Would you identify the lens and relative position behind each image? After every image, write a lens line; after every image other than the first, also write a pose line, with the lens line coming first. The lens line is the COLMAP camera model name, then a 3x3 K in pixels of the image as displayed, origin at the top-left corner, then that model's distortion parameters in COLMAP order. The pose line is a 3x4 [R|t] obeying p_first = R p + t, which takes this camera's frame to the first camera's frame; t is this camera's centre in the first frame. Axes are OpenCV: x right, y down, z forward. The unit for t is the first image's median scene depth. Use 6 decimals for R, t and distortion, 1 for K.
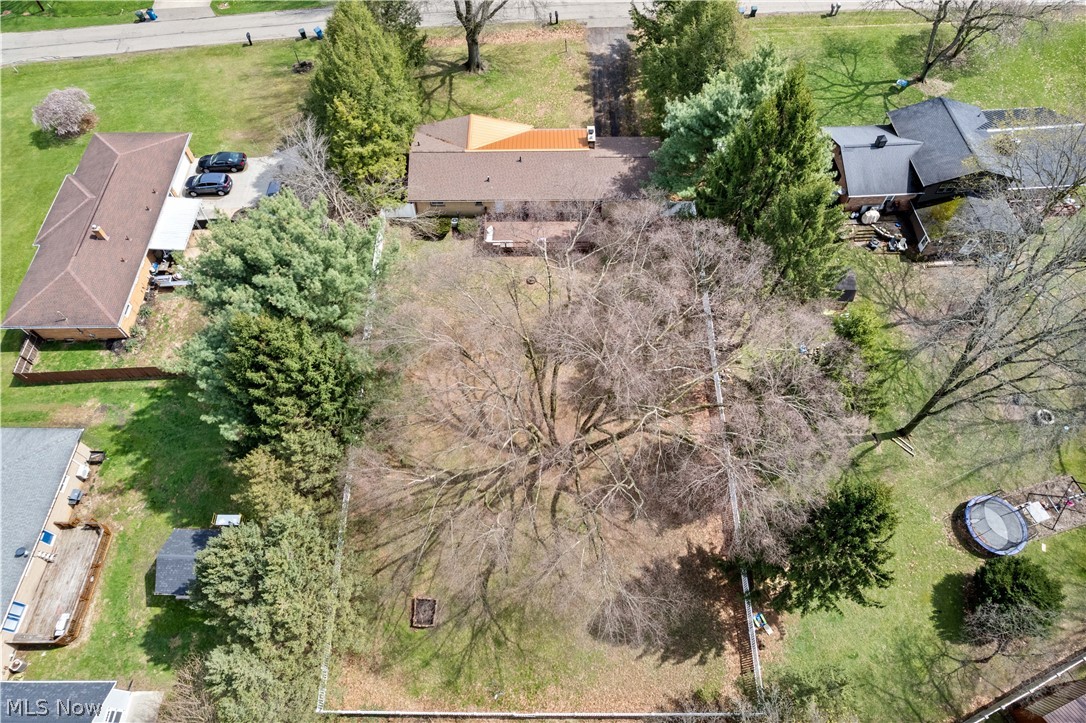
lens RADIAL K [[722.2, 0, 550.8], [0, 722.2, 368.5], [0, 0, 1]] dist [-0.078543, 0.080098]
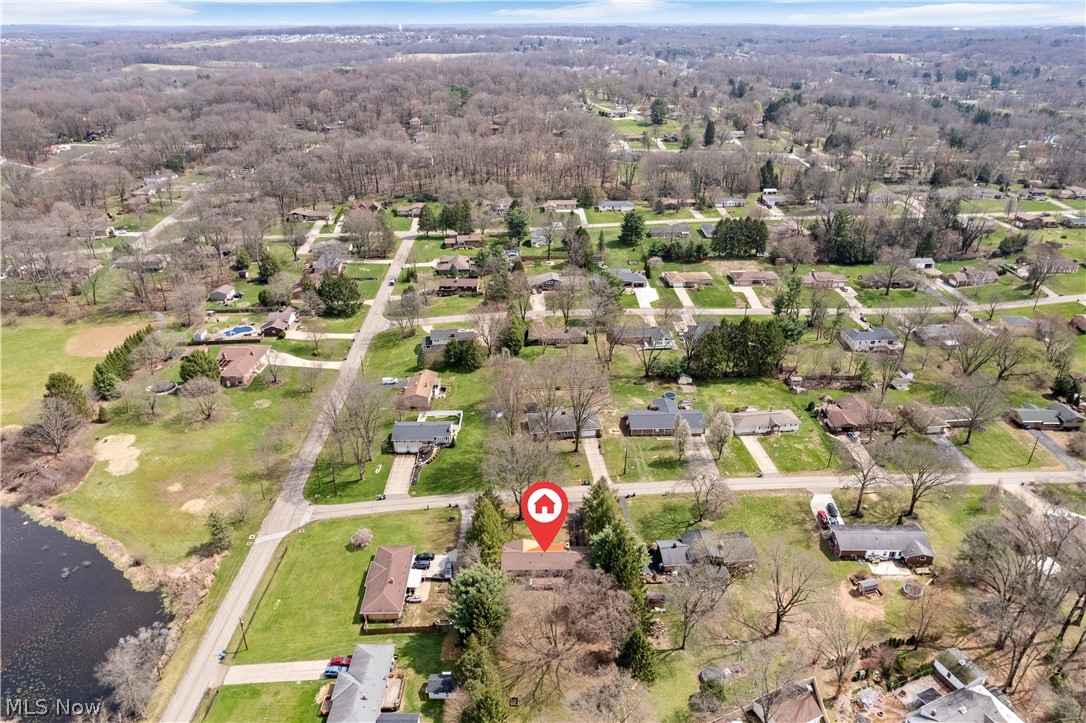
lens RADIAL K [[722.2, 0, 550.8], [0, 722.2, 368.5], [0, 0, 1]] dist [-0.078543, 0.080098]
pose [[0.999890, -0.009963, 0.010946, -0.035486], [0.014231, 0.850477, -0.525820, 0.603059], [-0.004070, 0.525918, 0.850525, -1.884468]]
